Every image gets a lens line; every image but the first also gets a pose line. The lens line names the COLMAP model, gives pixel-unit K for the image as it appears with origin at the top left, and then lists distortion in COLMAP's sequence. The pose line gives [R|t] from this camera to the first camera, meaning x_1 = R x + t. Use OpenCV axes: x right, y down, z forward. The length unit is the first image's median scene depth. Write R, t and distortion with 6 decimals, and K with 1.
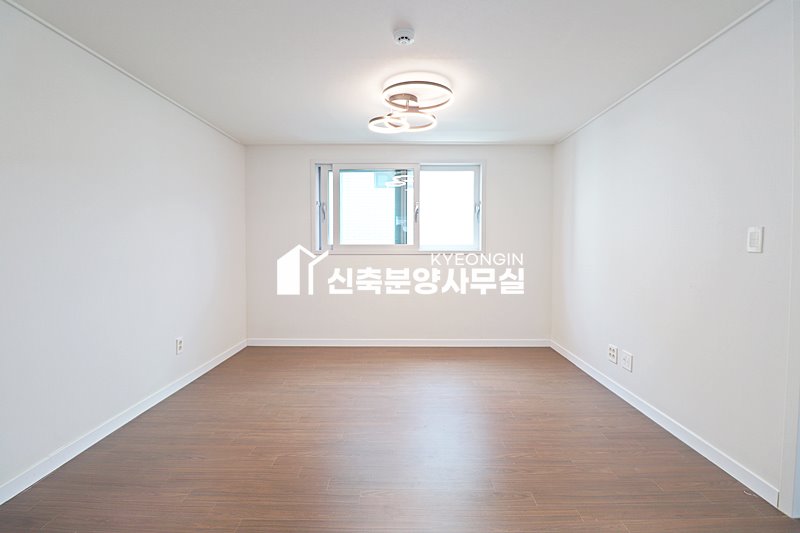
lens RADIAL K [[371.4, 0, 402.6], [0, 371.4, 259.3], [0, 0, 1]] dist [-0.002532, -0.012174]
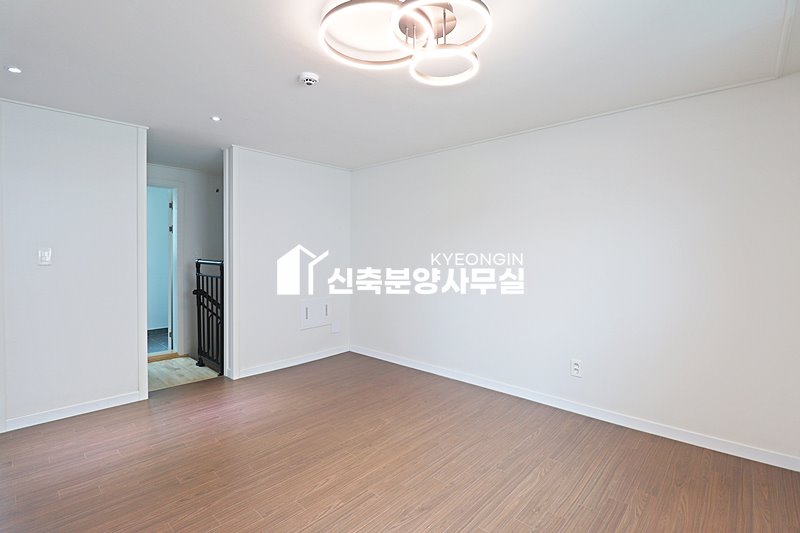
lens RADIAL K [[376.5, 0, 397.4], [0, 376.5, 257.9], [0, 0, 1]] dist [-0.000964, -0.013198]
pose [[-0.679769, 0.005414, -0.733406, 0.424805], [-0.035385, 0.998566, 0.040169, -0.075485], [0.732572, 0.053257, -0.678603, 1.287630]]
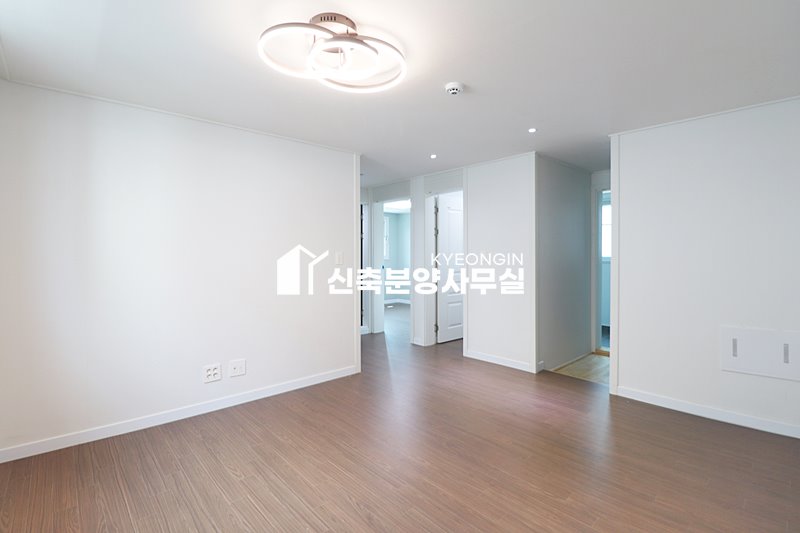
lens RADIAL K [[371.4, 0, 402.6], [0, 371.4, 259.3], [0, 0, 1]] dist [-0.002532, -0.012174]
pose [[-0.679423, -0.009031, 0.733691, -0.485892], [0.031529, 0.998641, 0.041490, -0.071084], [-0.733069, 0.051321, -0.678215, 1.258803]]
